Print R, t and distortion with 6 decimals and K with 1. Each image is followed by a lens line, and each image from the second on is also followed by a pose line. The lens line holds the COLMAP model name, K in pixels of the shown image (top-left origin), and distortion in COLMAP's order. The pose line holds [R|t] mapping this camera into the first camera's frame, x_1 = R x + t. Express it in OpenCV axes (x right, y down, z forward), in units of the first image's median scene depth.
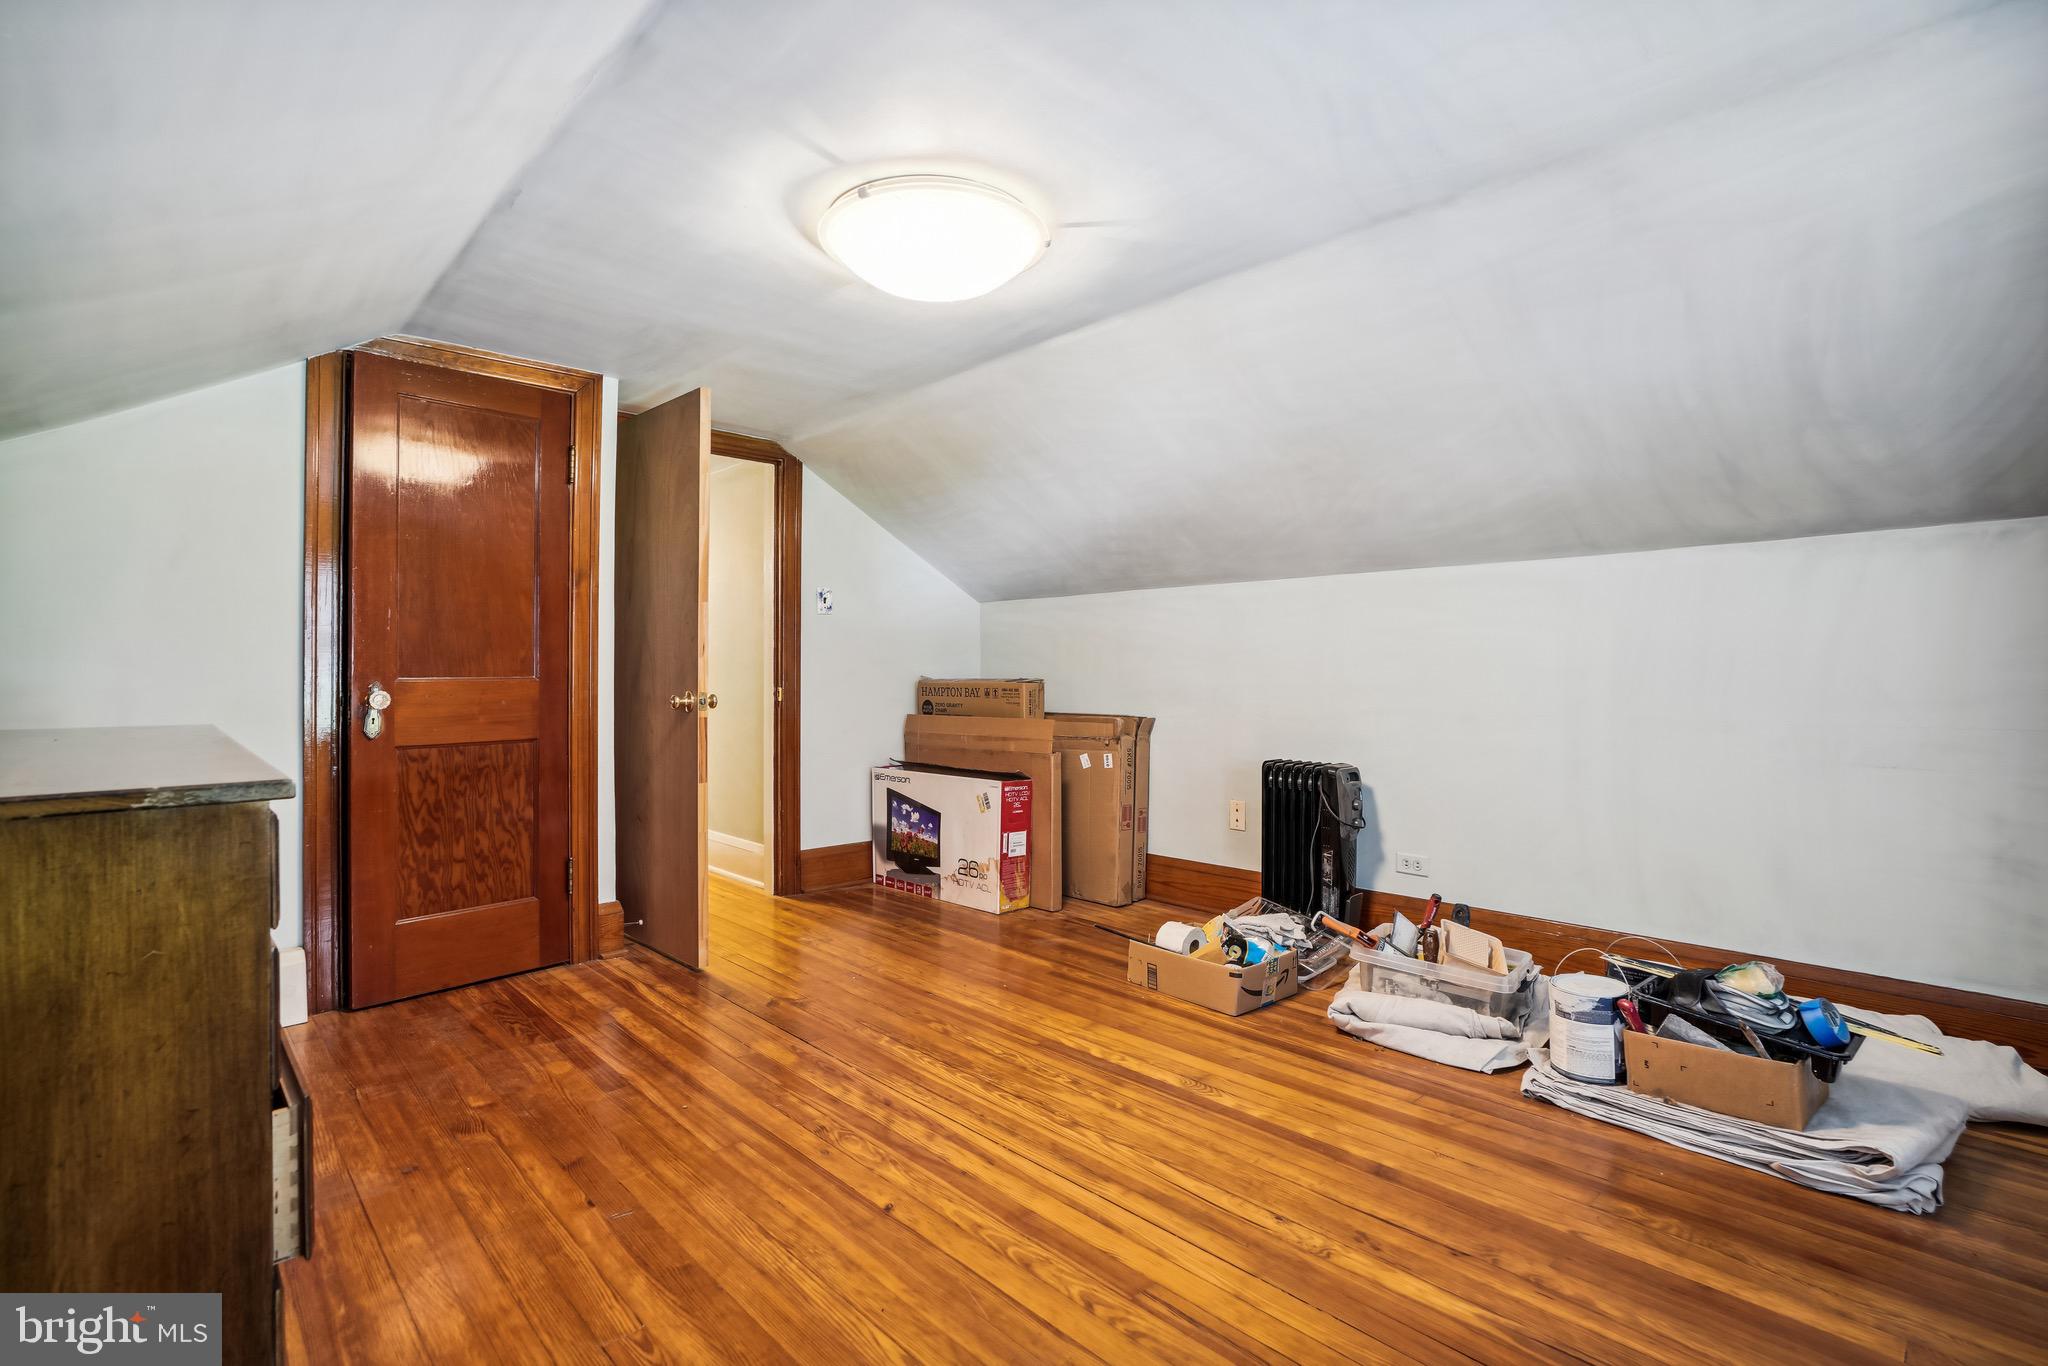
lens RADIAL K [[950.5, 0, 1020.3], [0, 950.5, 681.9], [0, 0, 1]] dist [-0.066818, 0.028420]
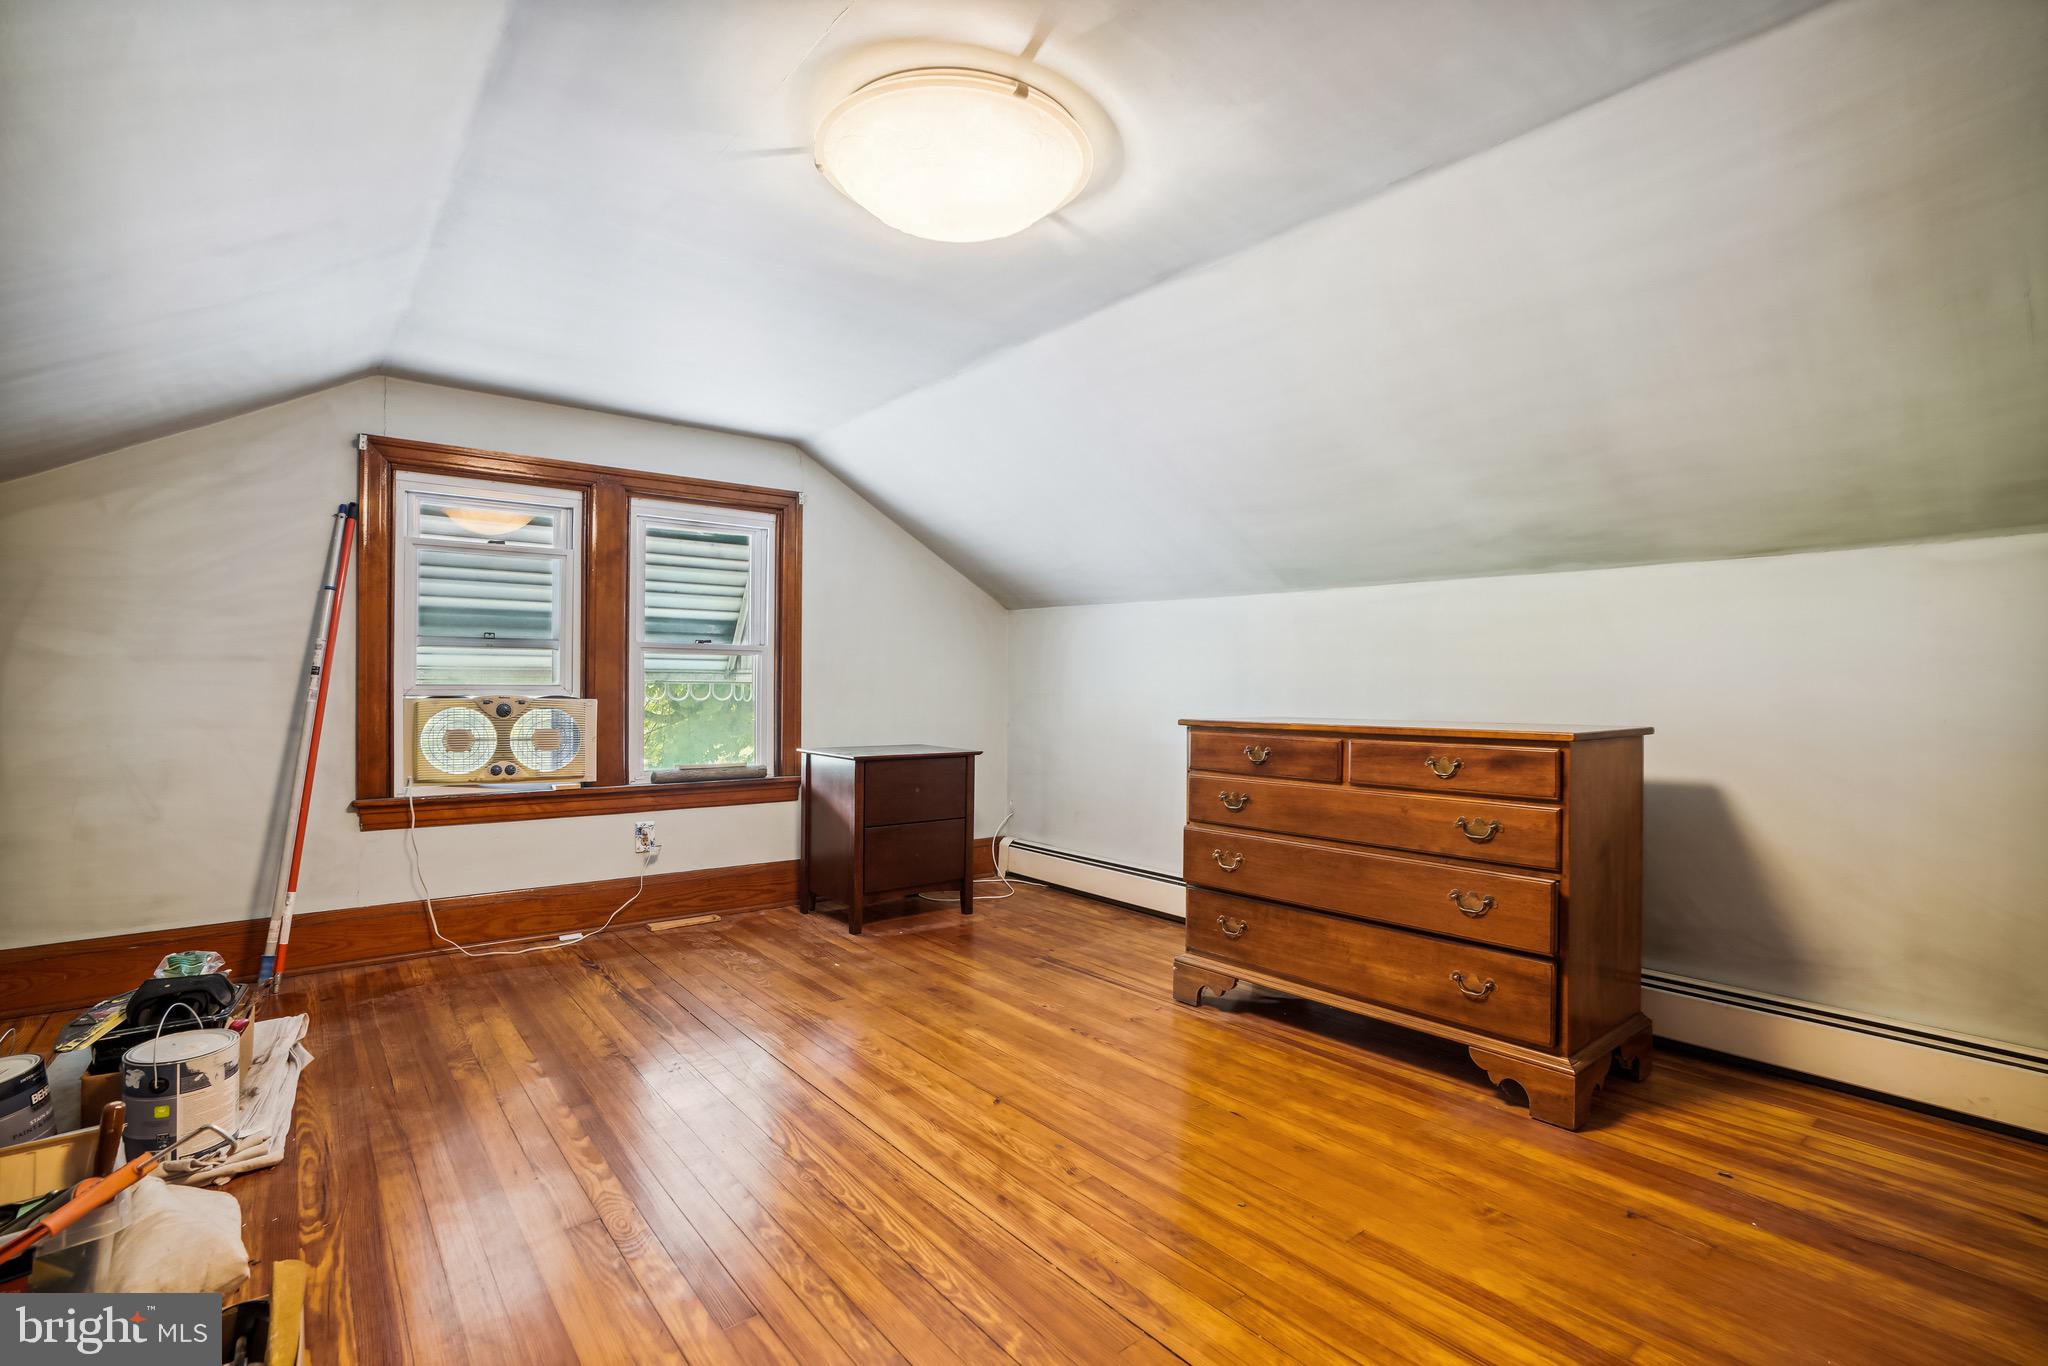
lens RADIAL K [[944.2, 0, 1019.8], [0, 944.2, 704.2], [0, 0, 1]] dist [-0.086612, 0.027983]
pose [[-0.995581, -0.010676, 0.093295, -0.236171], [-0.007589, 0.999414, 0.033374, -0.020079], [-0.093597, 0.032518, -0.995079, 1.857158]]
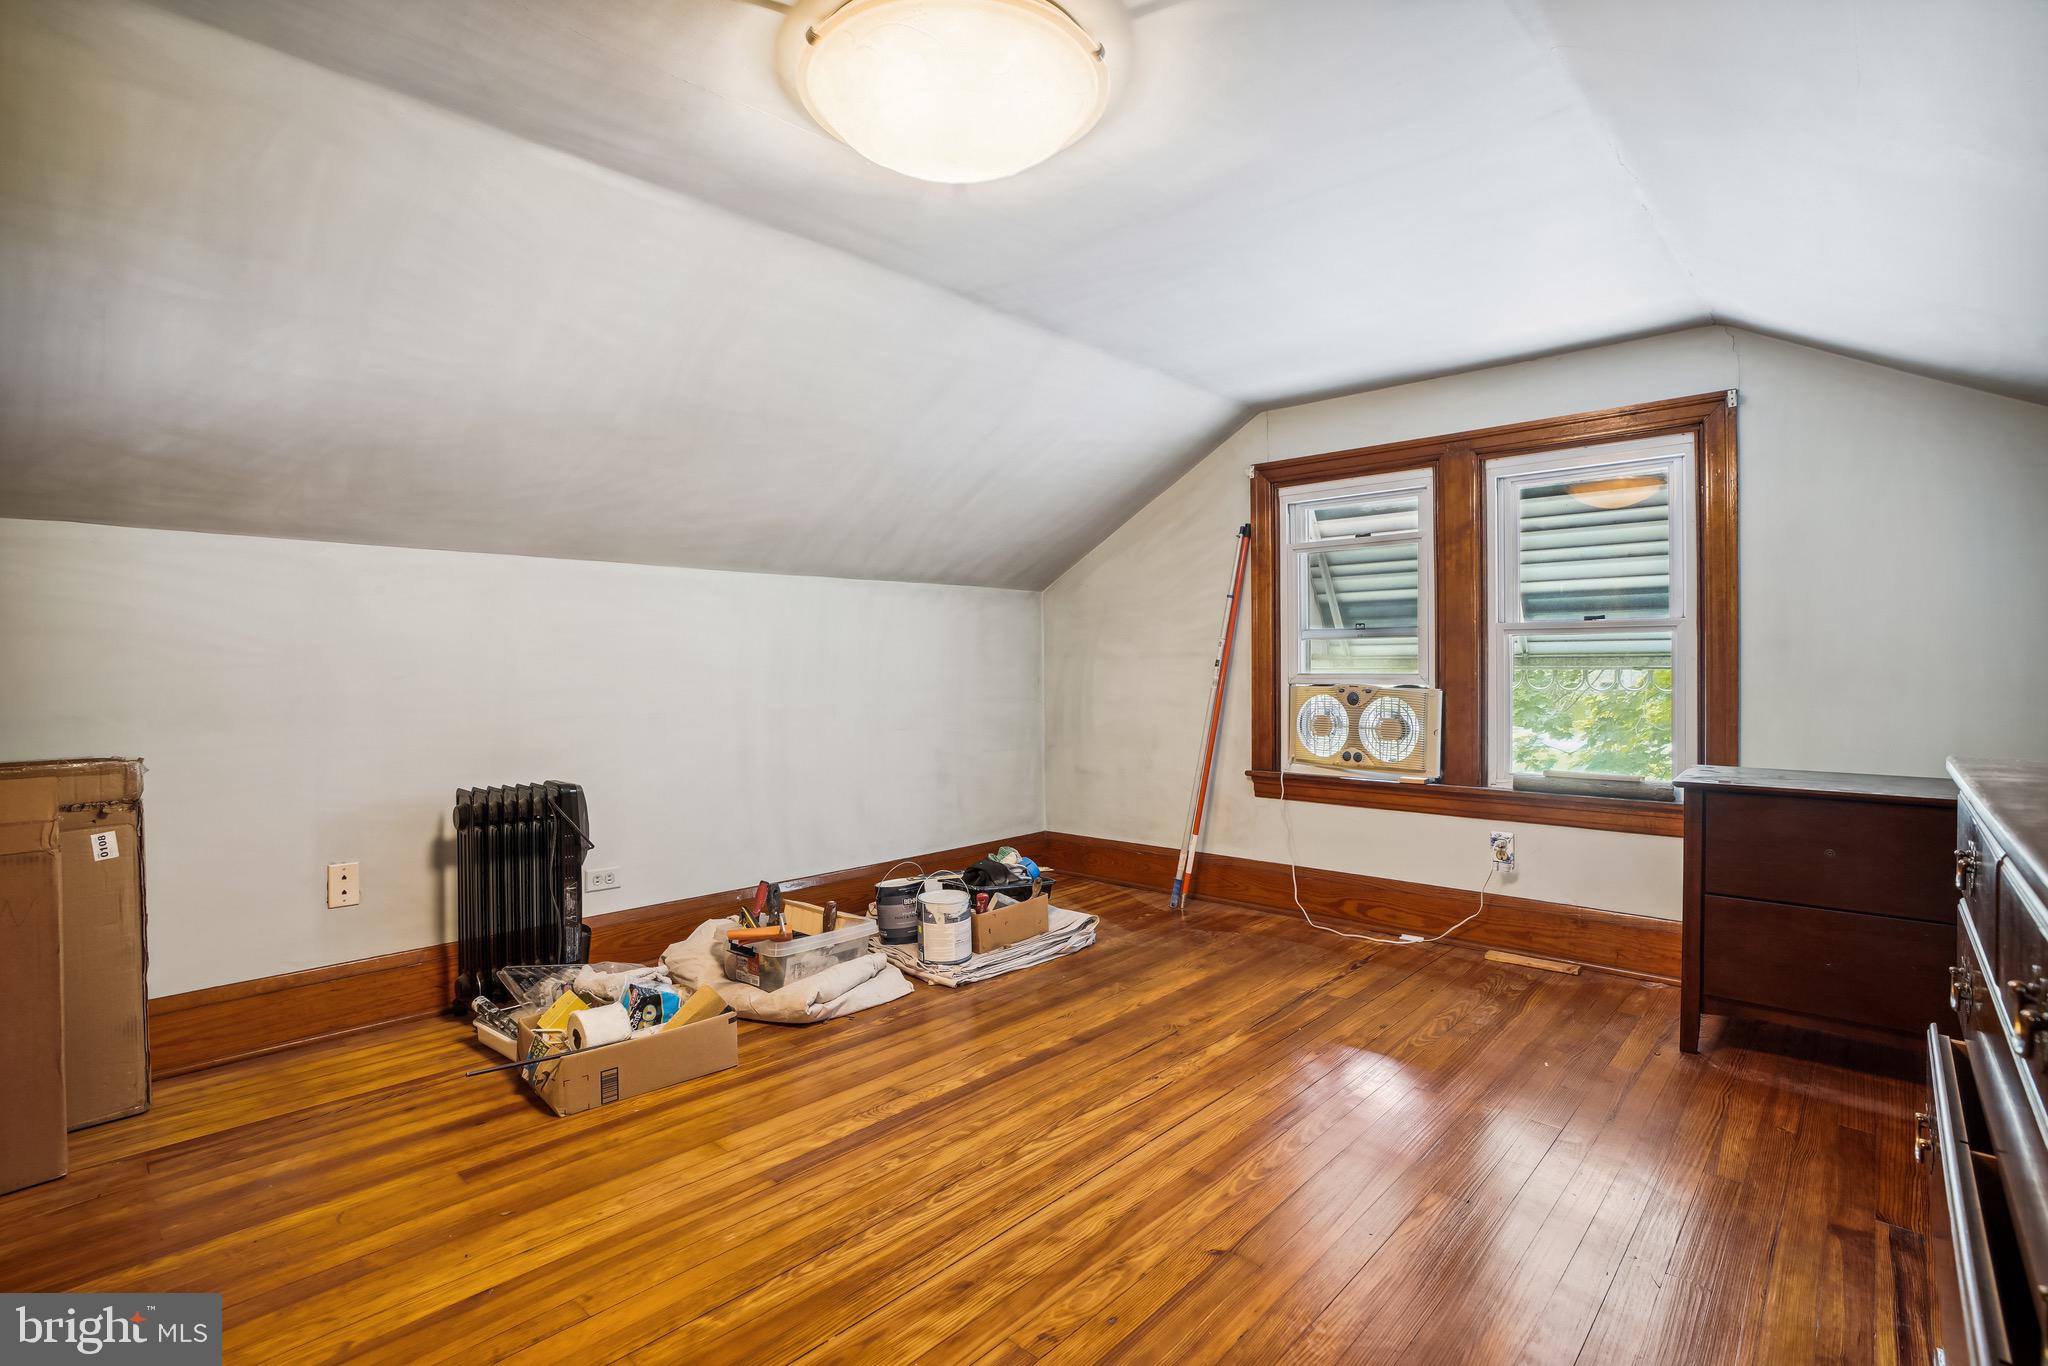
lens RADIAL K [[950.5, 0, 1020.3], [0, 950.5, 681.9], [0, 0, 1]] dist [-0.066818, 0.028420]
pose [[-0.044718, -0.016518, 0.998863, -0.862209], [0.017370, 0.999699, 0.017310, -0.018793], [-0.998849, 0.018124, -0.044418, 1.010335]]
